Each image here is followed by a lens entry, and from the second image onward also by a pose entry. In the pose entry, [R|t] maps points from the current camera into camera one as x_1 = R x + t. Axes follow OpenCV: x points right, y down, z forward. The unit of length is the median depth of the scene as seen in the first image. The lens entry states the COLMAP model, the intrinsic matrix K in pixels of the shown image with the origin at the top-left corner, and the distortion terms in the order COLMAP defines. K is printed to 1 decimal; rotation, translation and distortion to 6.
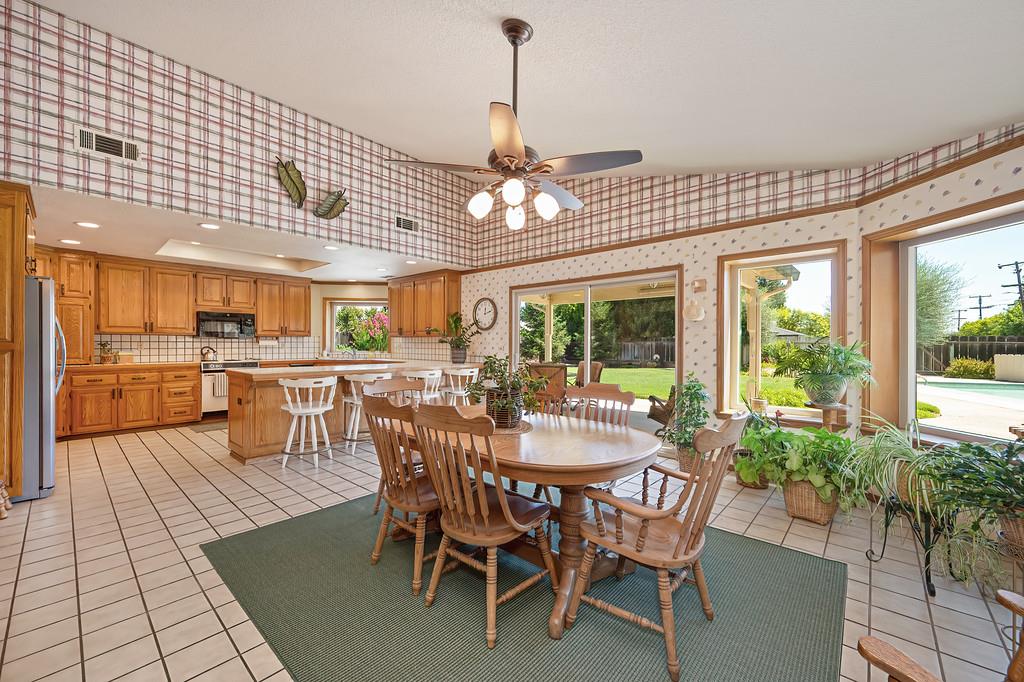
lens RADIAL K [[406.4, 0, 512.9], [0, 406.4, 345.4], [0, 0, 1]] dist [0.009698, 0.000106]
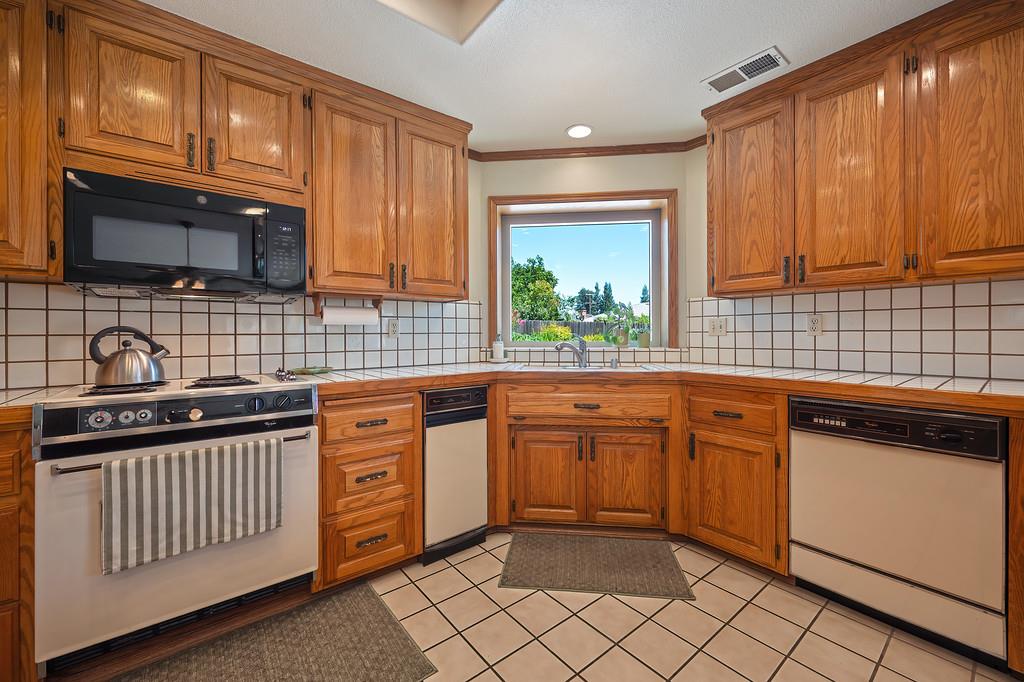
lens RADIAL K [[406.4, 0, 509.7], [0, 406.4, 337.0], [0, 0, 1]] dist [0.009698, 0.000106]
pose [[0.984069, -0.005073, -0.177713, -0.416165], [0.006006, 0.999971, 0.004713, 0.007625], [0.177683, -0.005706, 0.984071, 0.698875]]
